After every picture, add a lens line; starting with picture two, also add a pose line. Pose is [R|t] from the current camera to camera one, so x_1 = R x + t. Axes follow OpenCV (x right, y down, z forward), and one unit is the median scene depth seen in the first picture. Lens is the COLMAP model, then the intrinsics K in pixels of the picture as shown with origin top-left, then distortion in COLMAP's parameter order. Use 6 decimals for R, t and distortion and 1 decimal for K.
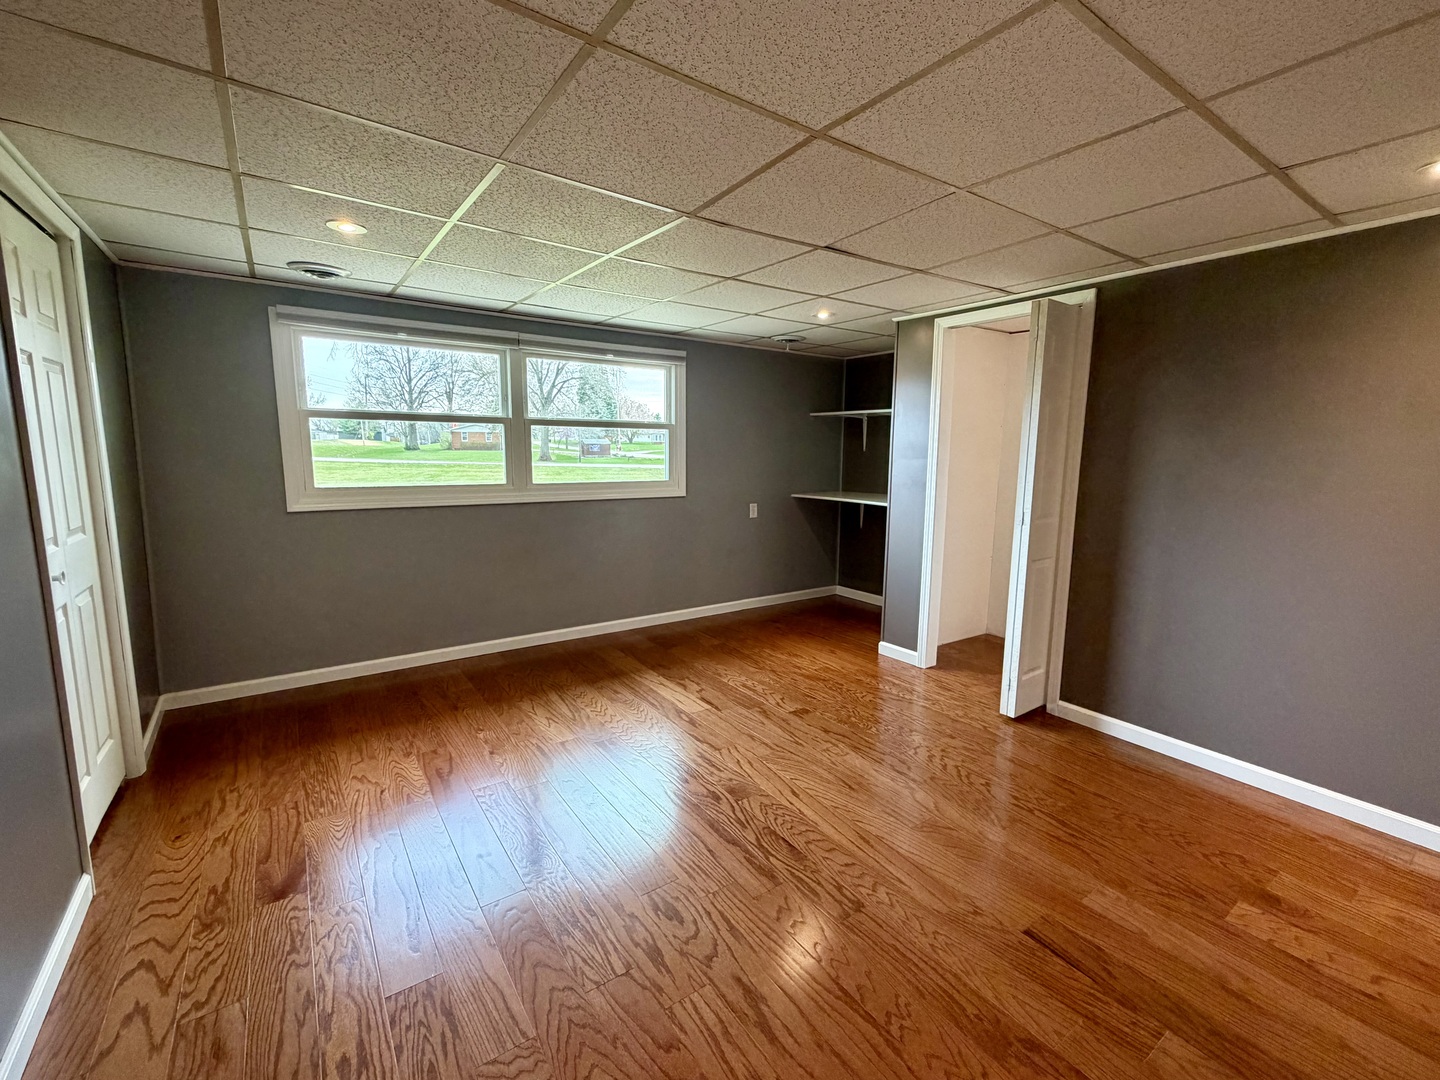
lens RADIAL K [[620.7, 0, 720.0], [0, 620.7, 540.0], [0, 0, 1]] dist [0.001725, 0.000002]
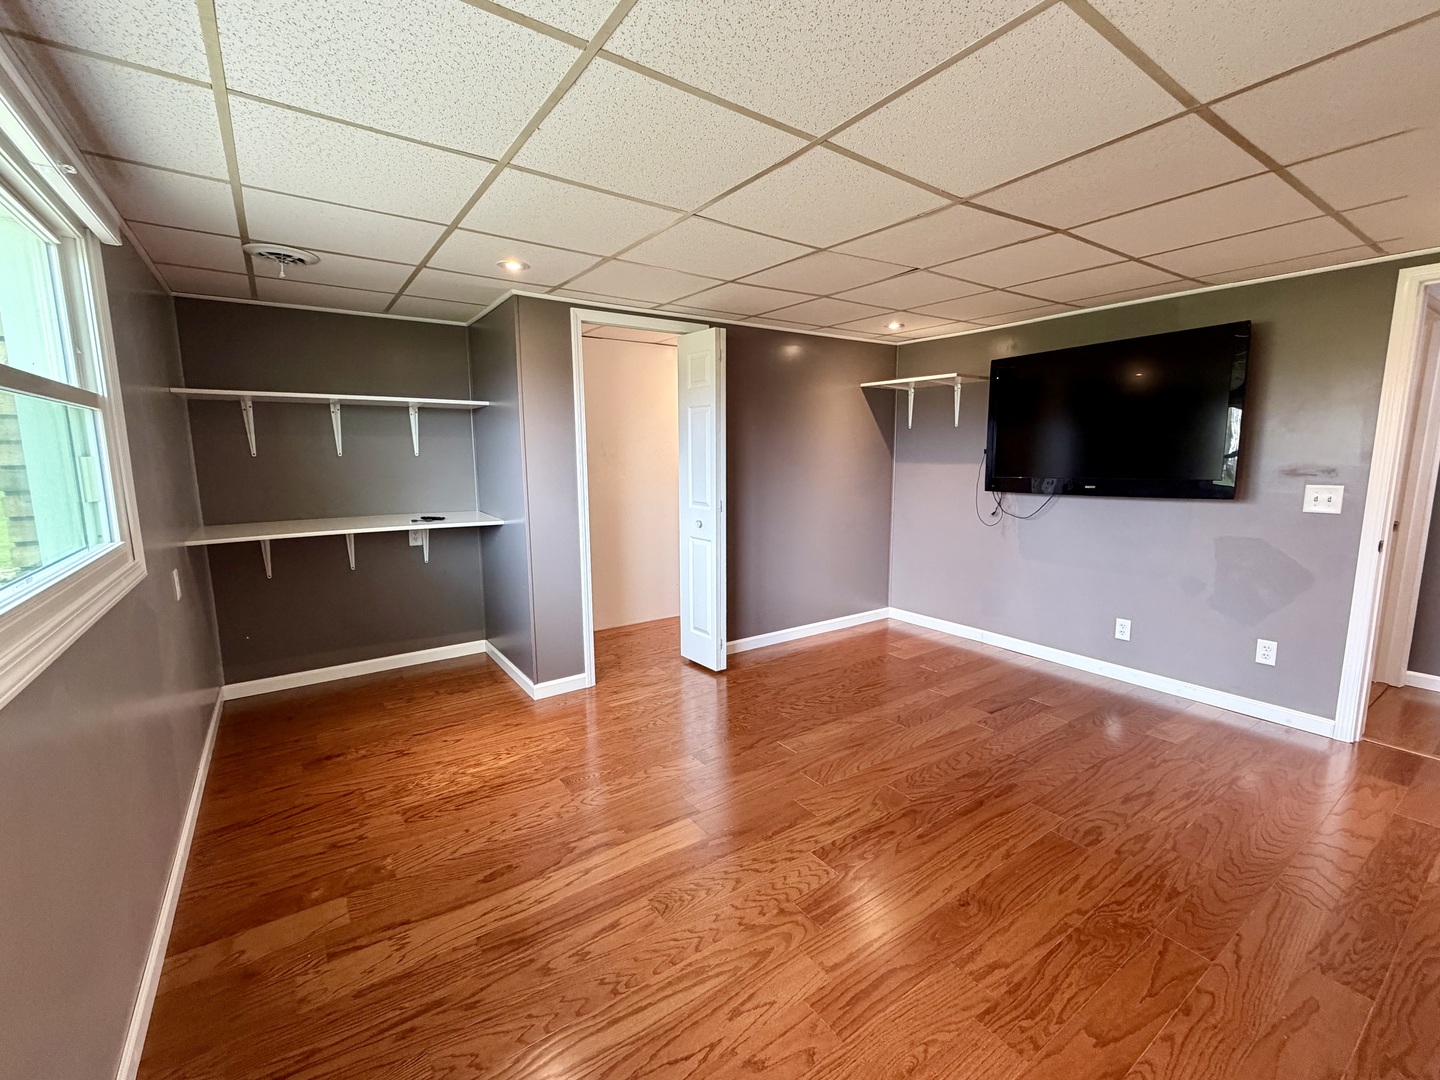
lens RADIAL K [[620.7, 0, 720.0], [0, 620.7, 540.0], [0, 0, 1]] dist [0.001725, 0.000002]
pose [[0.000791, -0.155482, 0.987838, -0.842704], [0.152181, 0.976352, 0.153552, -0.182994], [-0.988352, 0.150209, 0.024433, 1.138160]]
